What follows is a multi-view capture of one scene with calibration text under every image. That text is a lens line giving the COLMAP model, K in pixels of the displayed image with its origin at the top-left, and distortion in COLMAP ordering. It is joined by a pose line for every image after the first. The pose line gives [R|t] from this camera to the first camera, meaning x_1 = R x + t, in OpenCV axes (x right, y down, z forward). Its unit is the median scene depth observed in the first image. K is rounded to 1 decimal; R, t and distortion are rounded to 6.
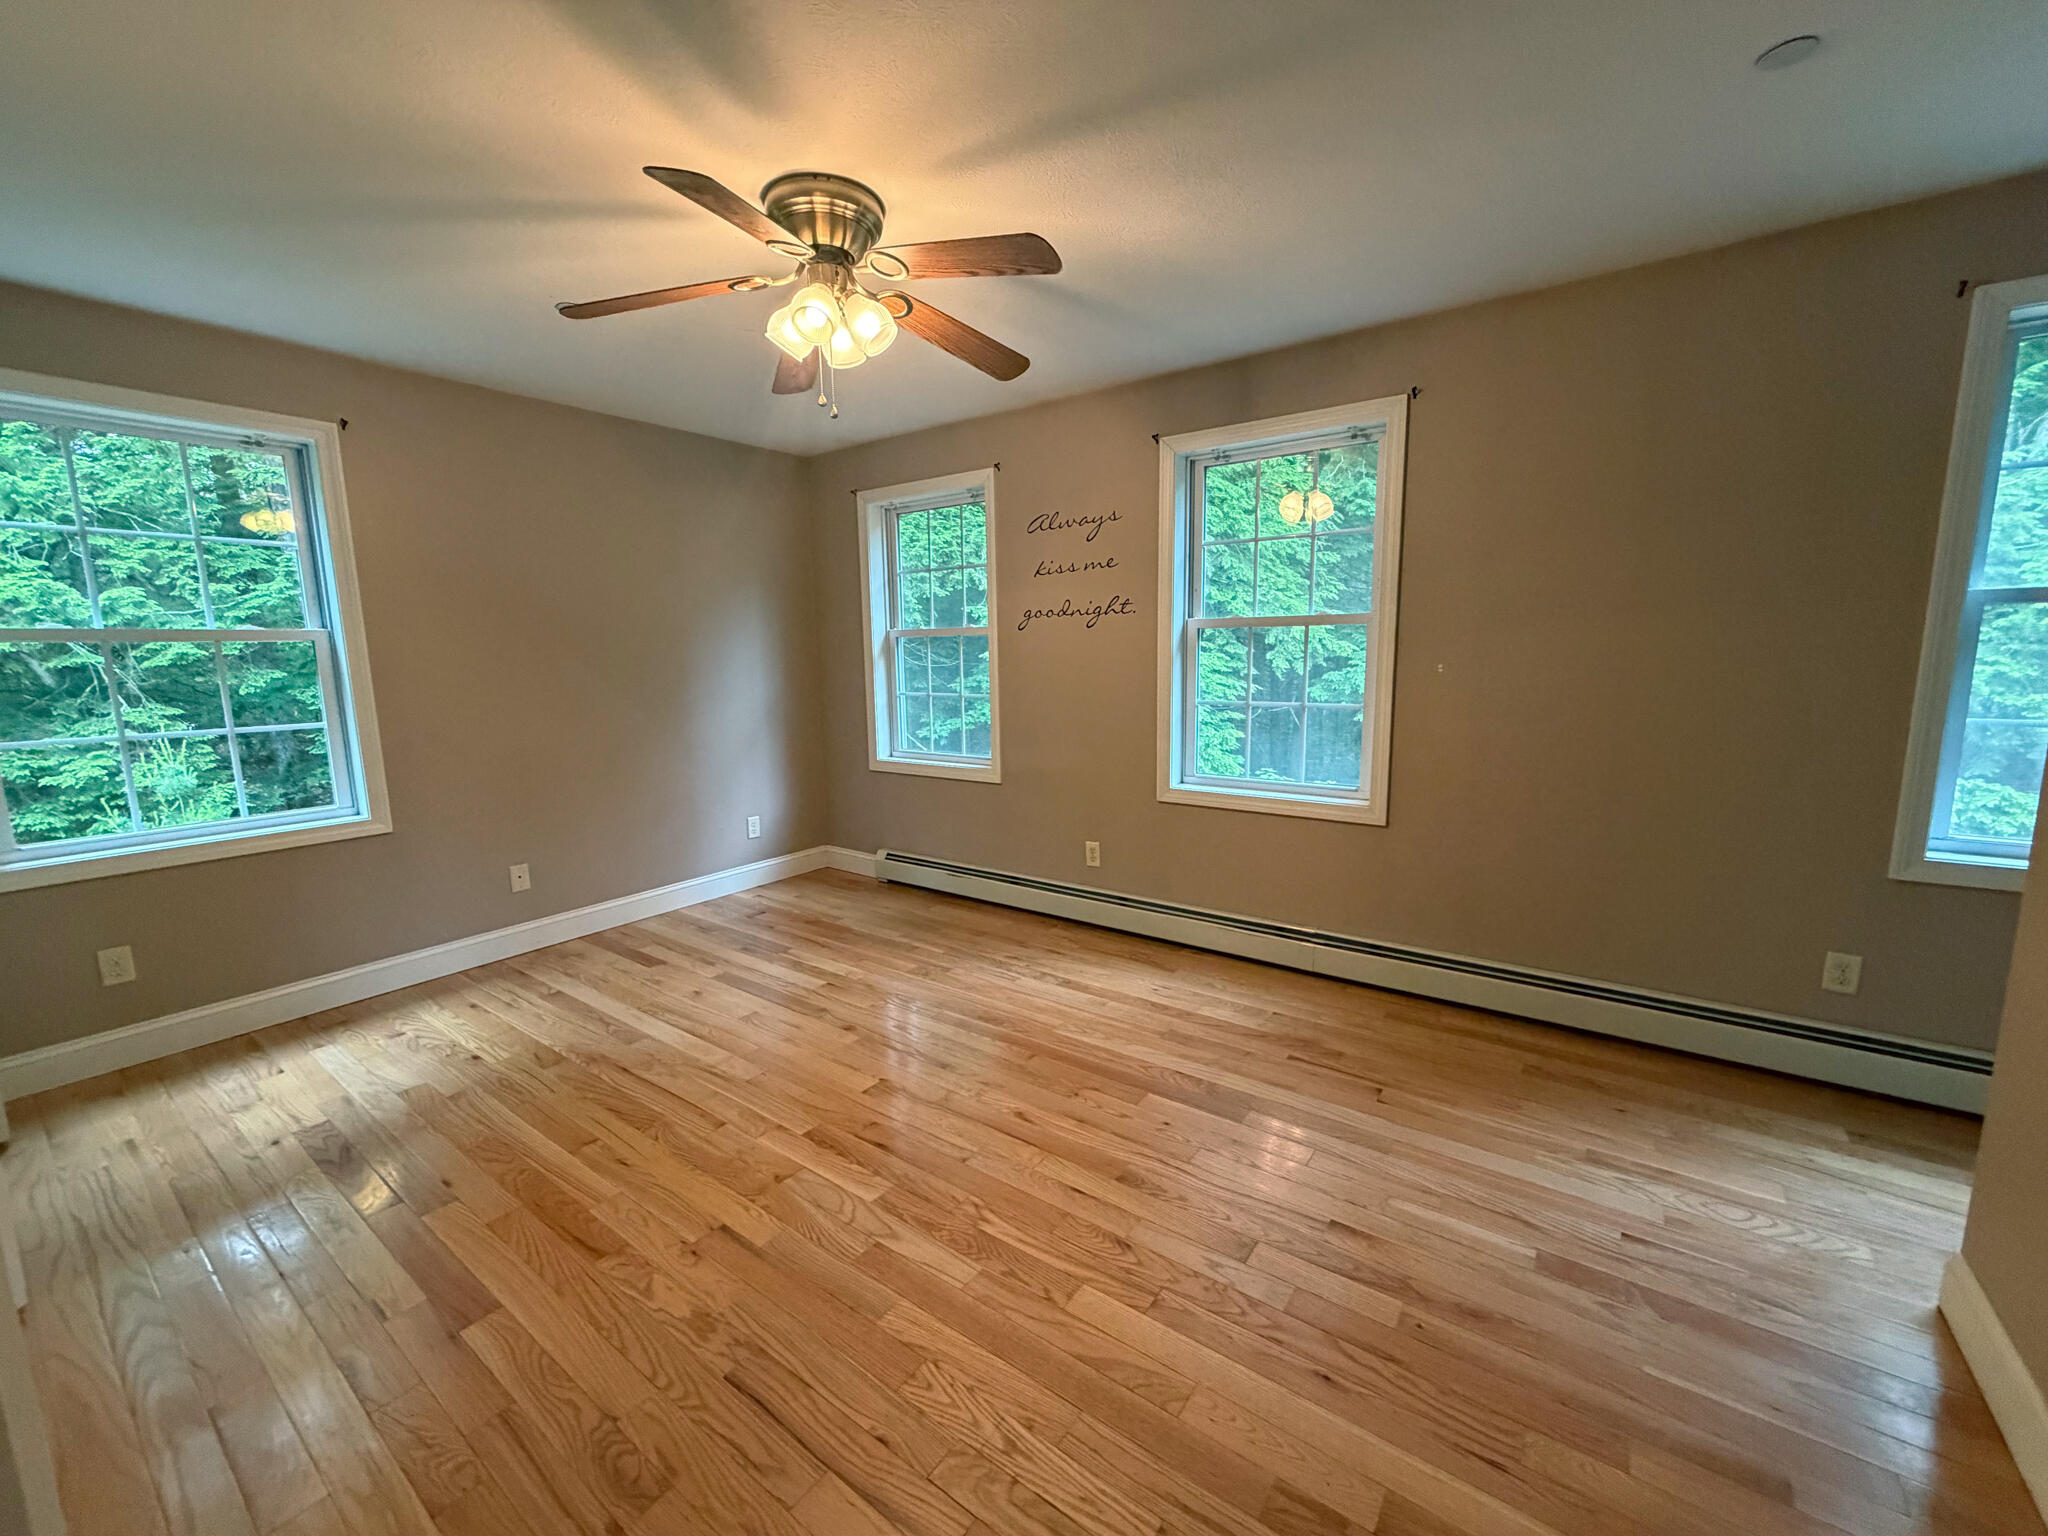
lens RADIAL K [[817.2, 0, 1028.7], [0, 817.2, 770.2], [0, 0, 1]] dist [-0.000534, 0.000451]
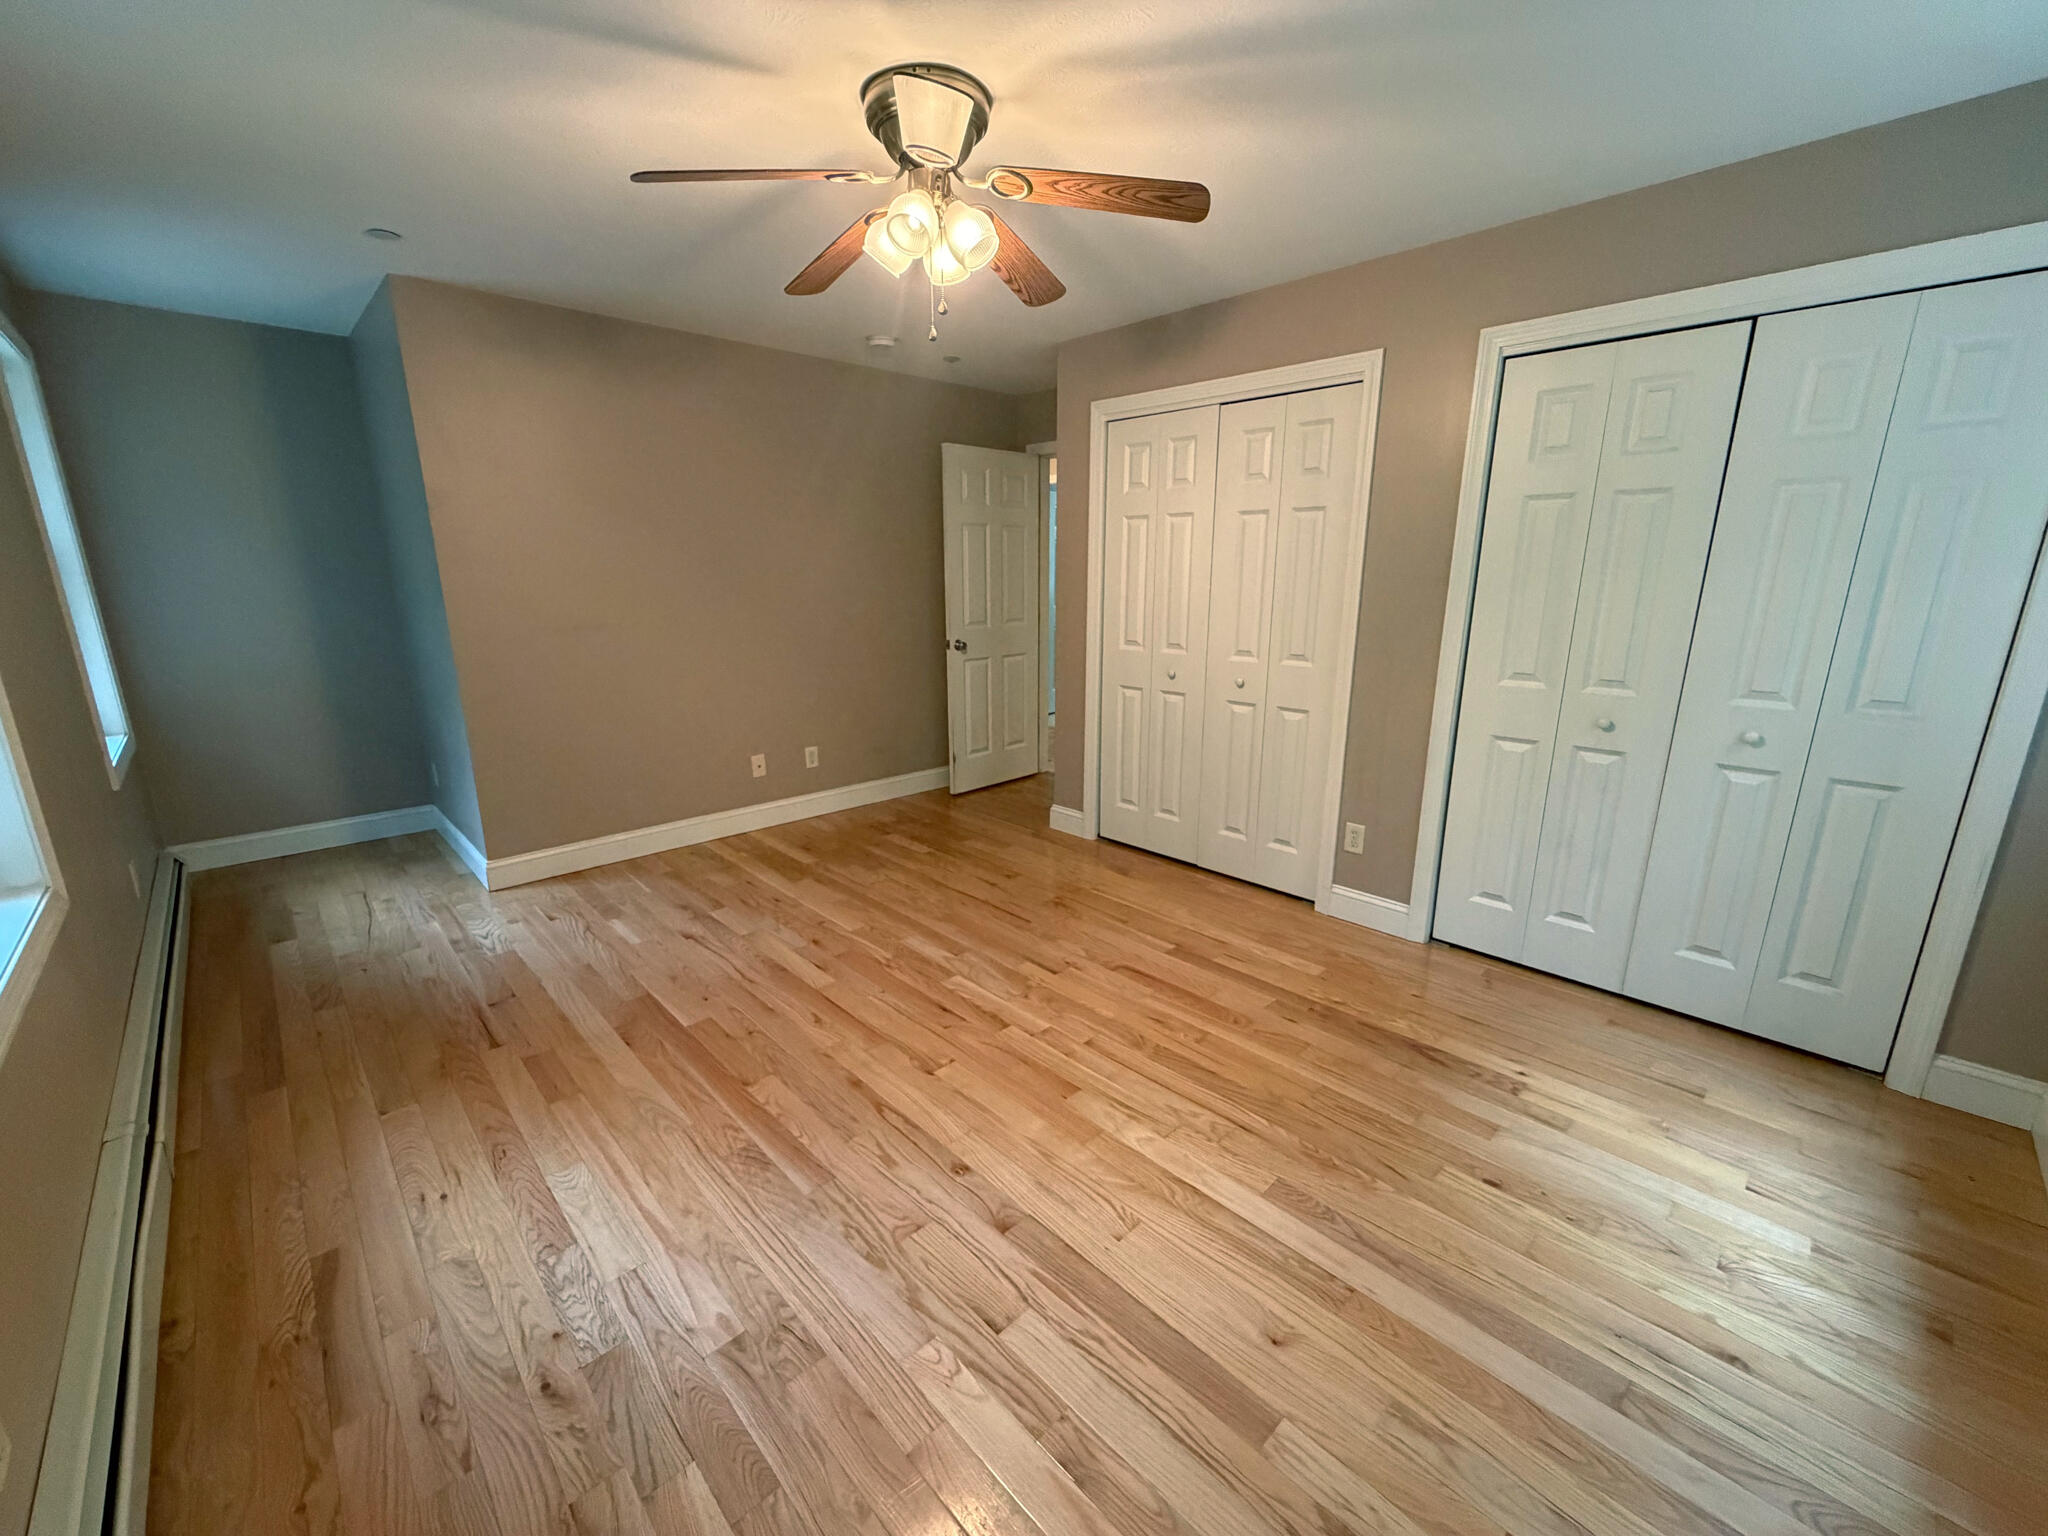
lens RADIAL K [[817.2, 0, 1021.8], [0, 817.2, 765.7], [0, 0, 1]] dist [-0.000534, 0.000451]
pose [[-0.983916, -0.025589, 0.176788, -0.374962], [0.043186, 0.926254, 0.374419, -0.235828], [-0.173331, 0.376031, -0.910251, 1.467778]]
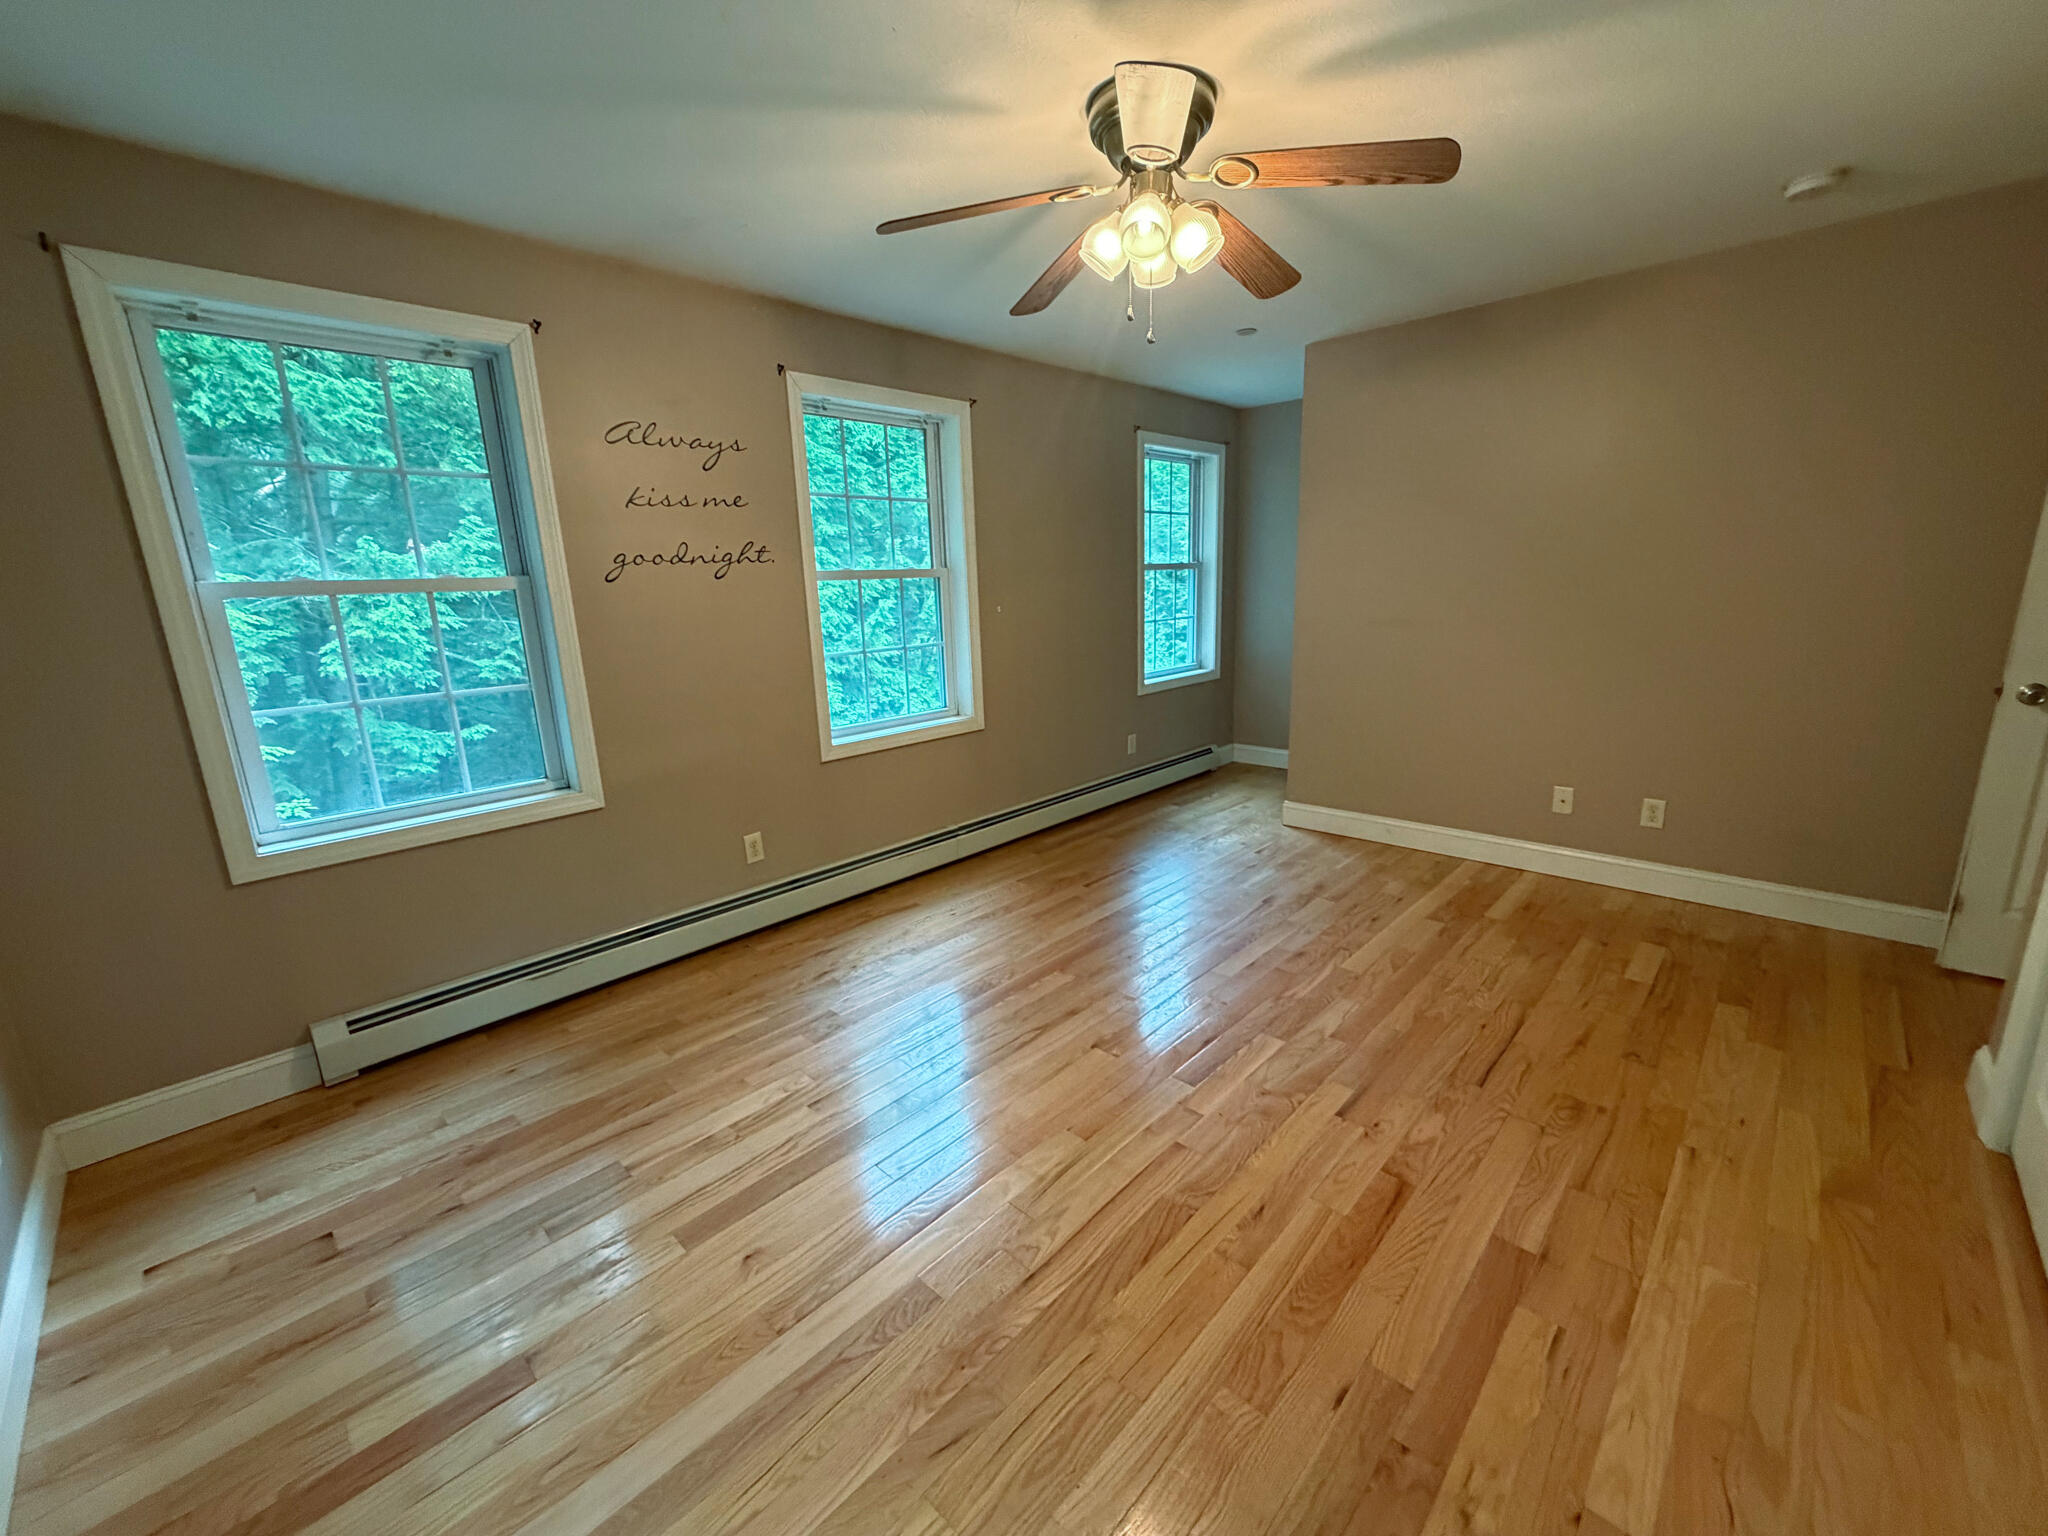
lens RADIAL K [[817.2, 0, 1022.5], [0, 817.2, 769.1], [0, 0, 1]] dist [-0.000534, 0.000451]
pose [[0.135259, -0.212730, 0.967704, -0.919251], [0.179554, 0.965771, 0.187208, -0.114424], [-0.974405, 0.148434, 0.168825, 0.762560]]
